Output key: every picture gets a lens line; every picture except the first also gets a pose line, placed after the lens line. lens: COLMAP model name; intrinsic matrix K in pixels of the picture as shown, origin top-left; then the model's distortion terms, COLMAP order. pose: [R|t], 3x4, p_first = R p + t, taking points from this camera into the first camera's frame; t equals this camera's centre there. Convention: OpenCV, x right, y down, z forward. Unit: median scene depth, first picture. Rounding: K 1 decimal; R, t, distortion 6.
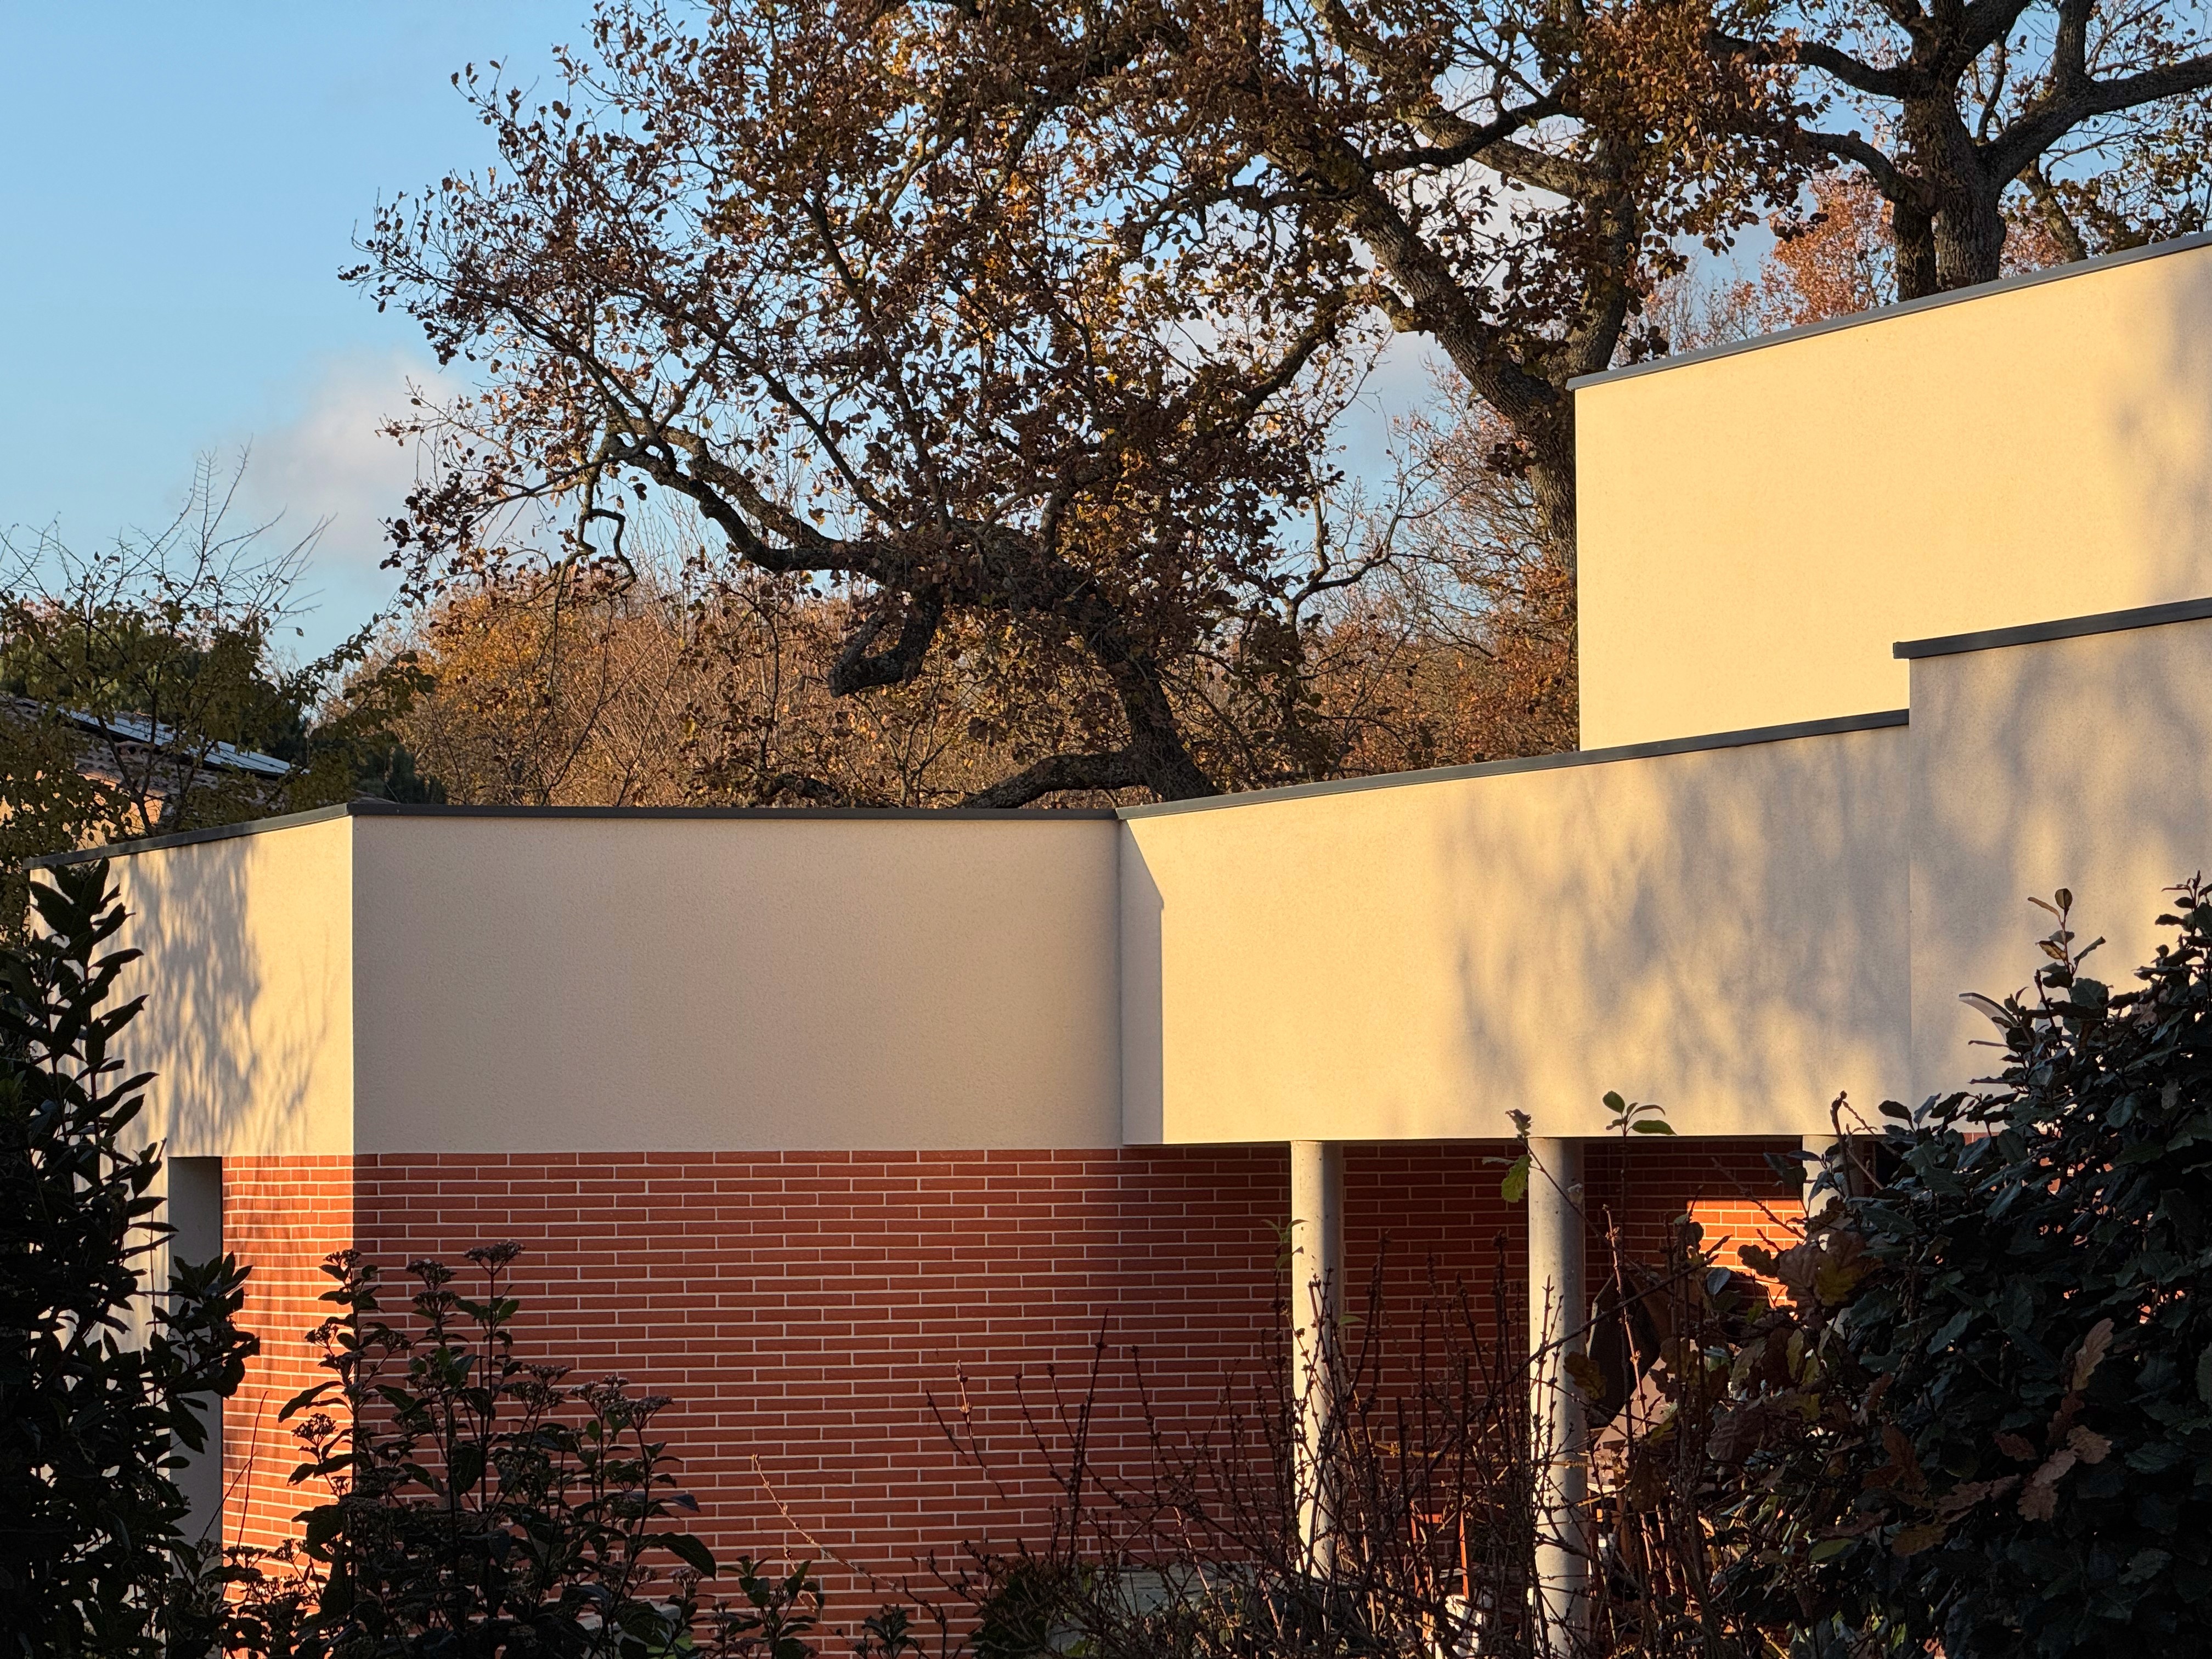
lens RADIAL K [[7741.0, 0, 1105.6], [0, 7741.0, 830.1], [0, 0, 1]] dist [0.227994, 0.000000]
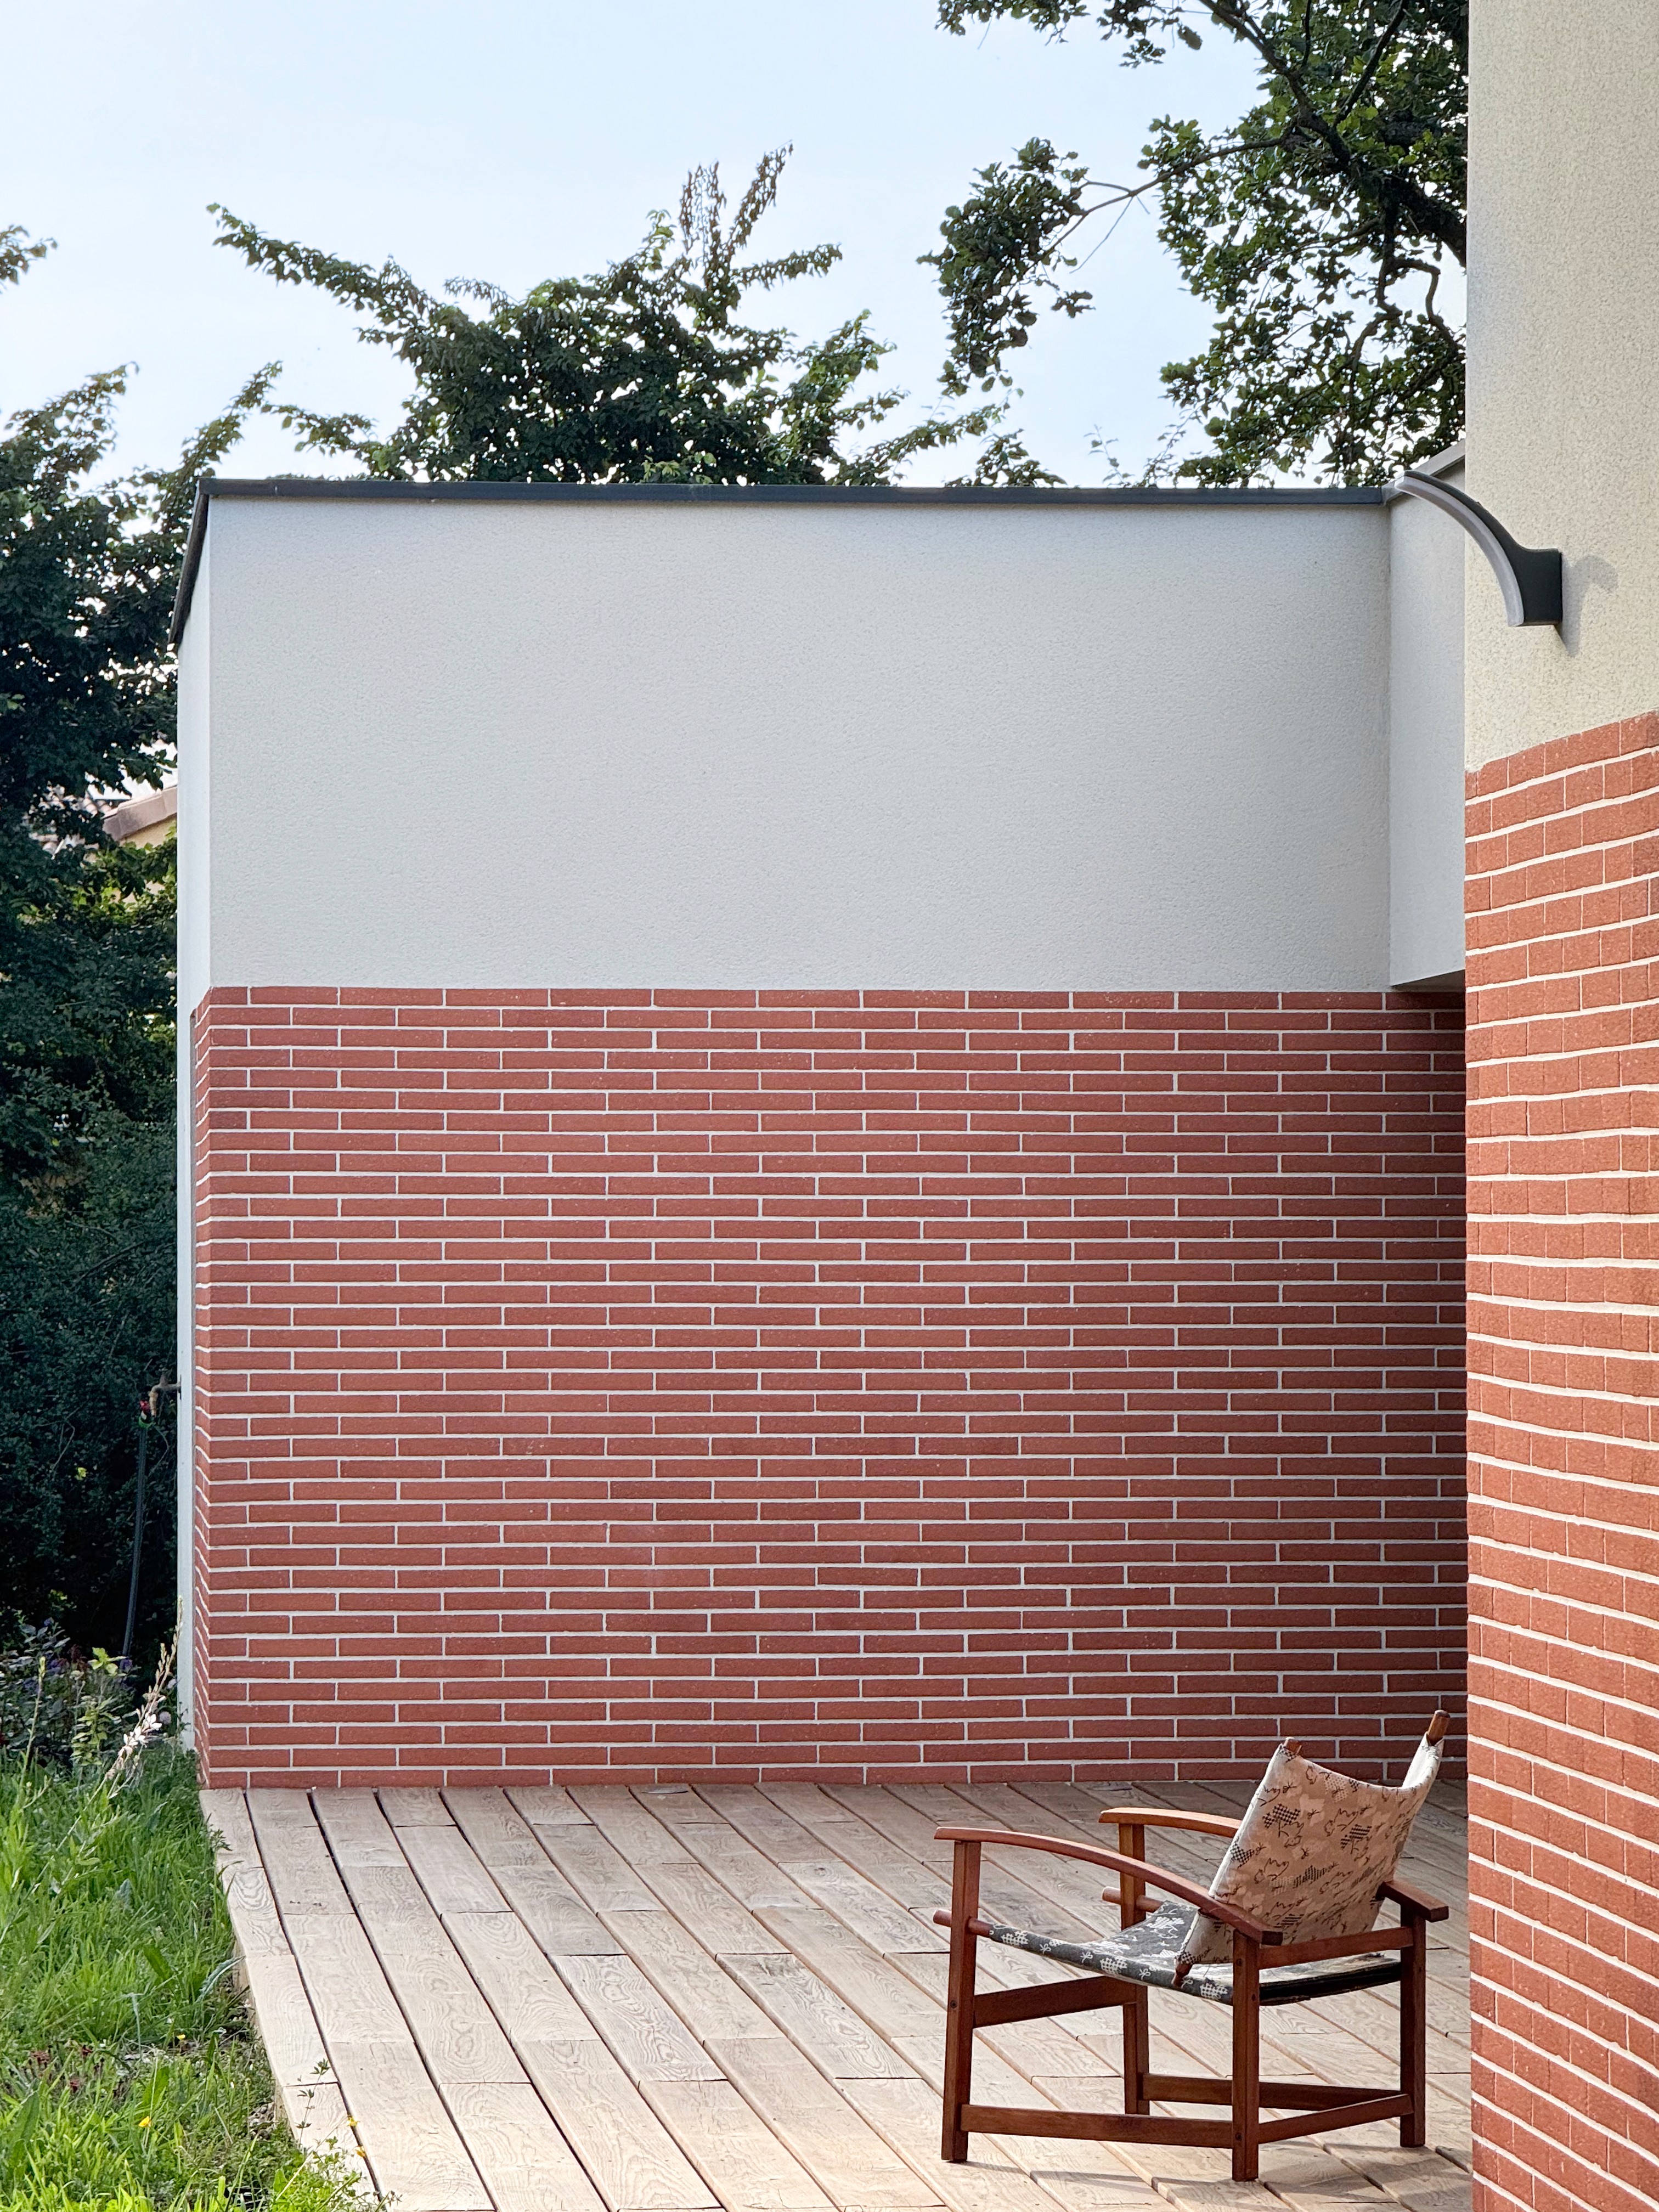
lens RADIAL K [[7741.0, 0, 829.5], [0, 7741.0, 1105.7], [0, 0, 1]] dist [0.227994, 0.000000]
pose [[0.963521, 0.005274, -0.267581, 0.138158], [0.003107, 0.999518, 0.030886, 0.030486], [0.267615, -0.030590, 0.963040, 0.341151]]
